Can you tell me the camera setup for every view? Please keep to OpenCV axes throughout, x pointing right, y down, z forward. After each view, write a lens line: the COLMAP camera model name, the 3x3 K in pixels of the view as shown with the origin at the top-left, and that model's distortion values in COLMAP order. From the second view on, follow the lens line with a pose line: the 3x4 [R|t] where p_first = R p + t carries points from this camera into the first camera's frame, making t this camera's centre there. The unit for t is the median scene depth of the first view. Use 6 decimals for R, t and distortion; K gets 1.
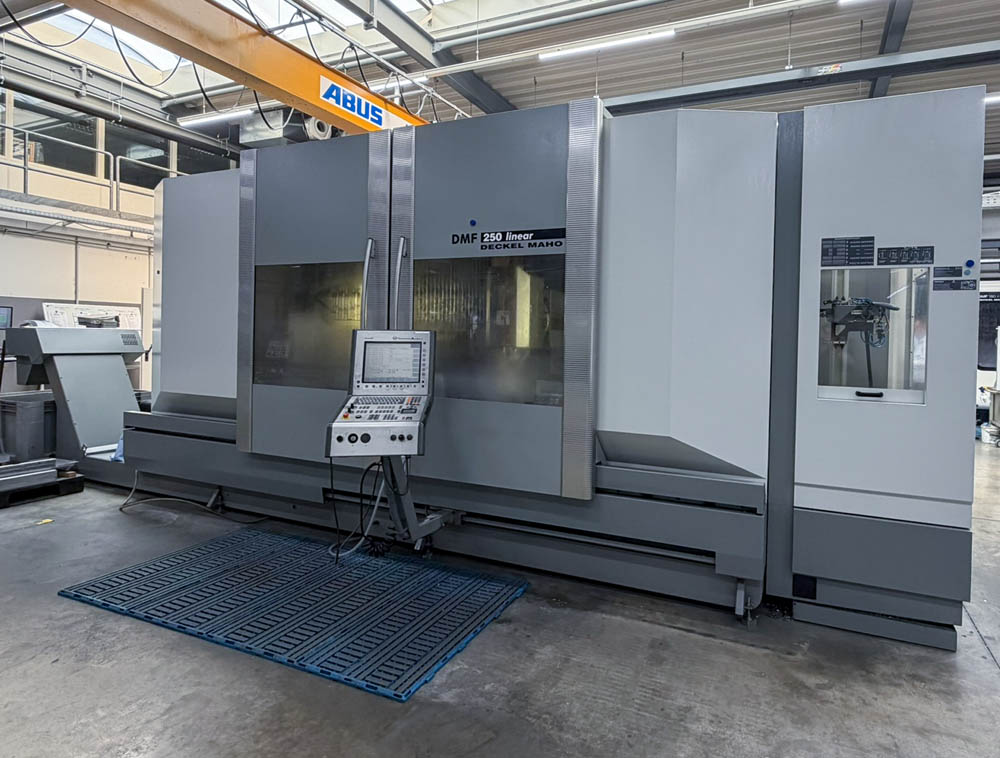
lens RADIAL K [[547.0, 0, 580.4], [0, 547.0, 347.4], [0, 0, 1]] dist [0.002926, 0.000625]
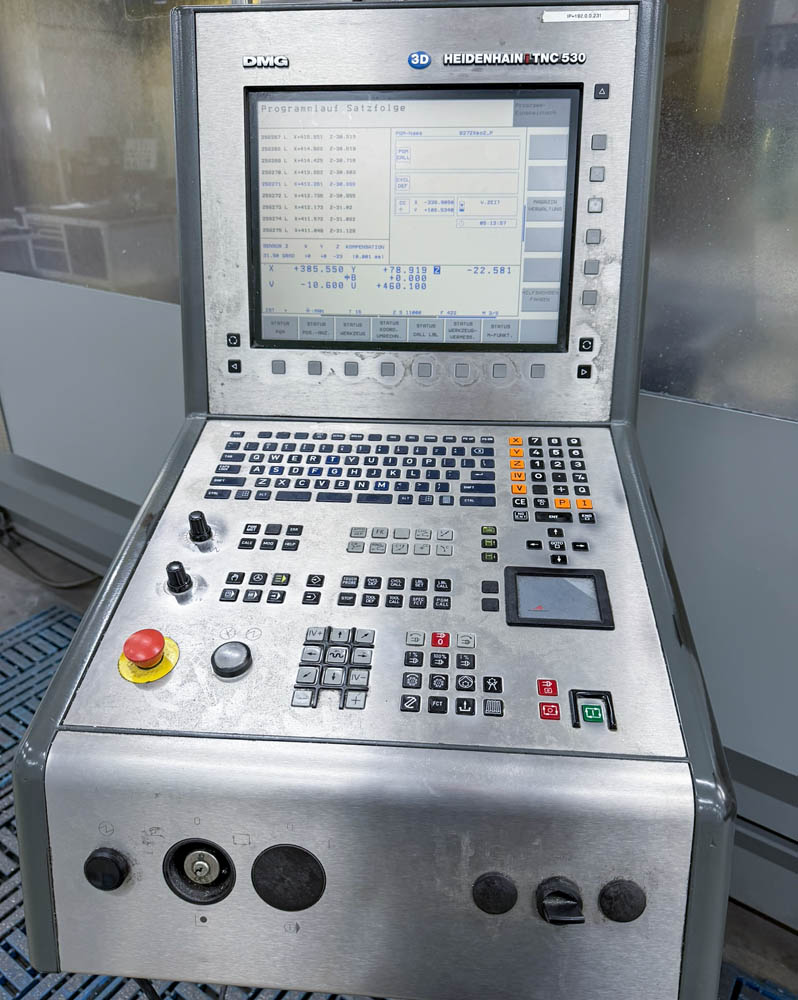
lens RADIAL K [[750.3, 0, 405.3], [0, 750.3, 506.3], [0, 0, 1]] dist [0.006479, -0.005013]
pose [[0.971758, 0.084839, -0.220202, -0.283231], [0.014984, 0.909071, 0.416372, 0.010237], [0.235504, -0.407912, 0.882126, 0.751337]]
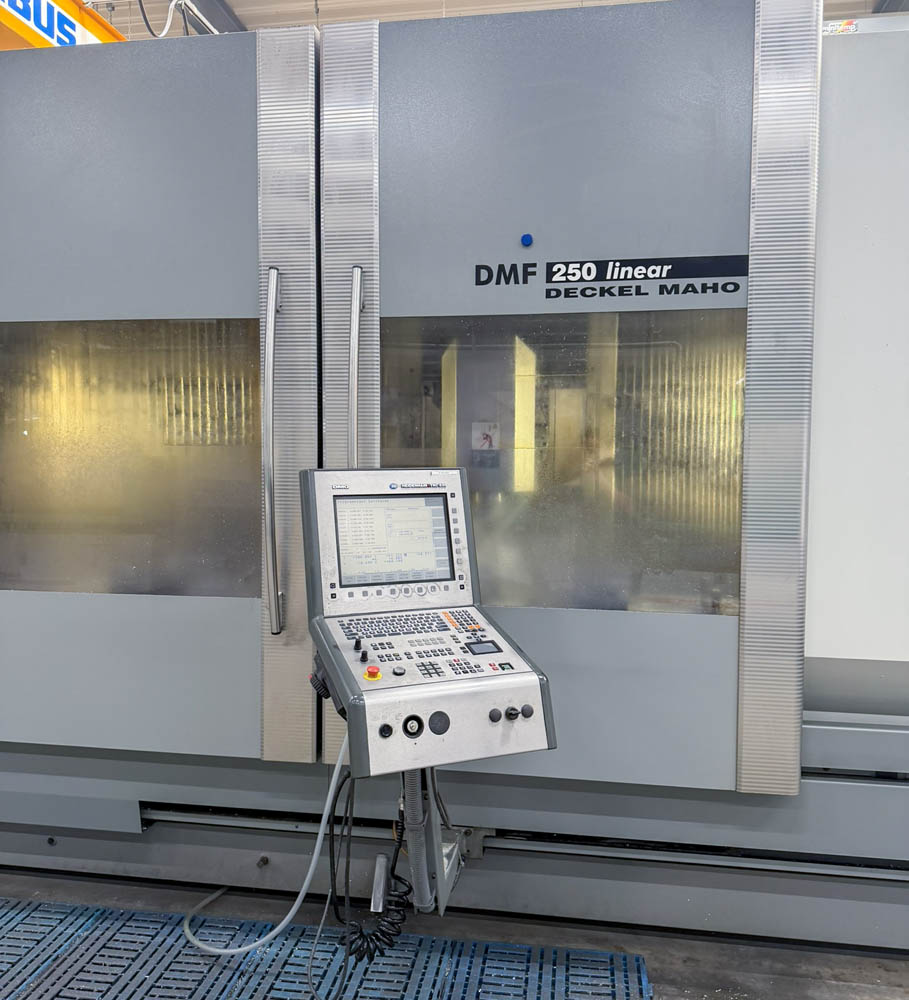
lens RADIAL K [[830.8, 0, 457.3], [0, 830.8, 500.8], [0, 0, 1]] dist [0.054344, -0.029986]
pose [[0.975962, -0.029465, 0.215940, -0.438343], [0.021011, 0.998924, 0.041345, -0.032494], [-0.216926, -0.035814, 0.975531, 0.300944]]
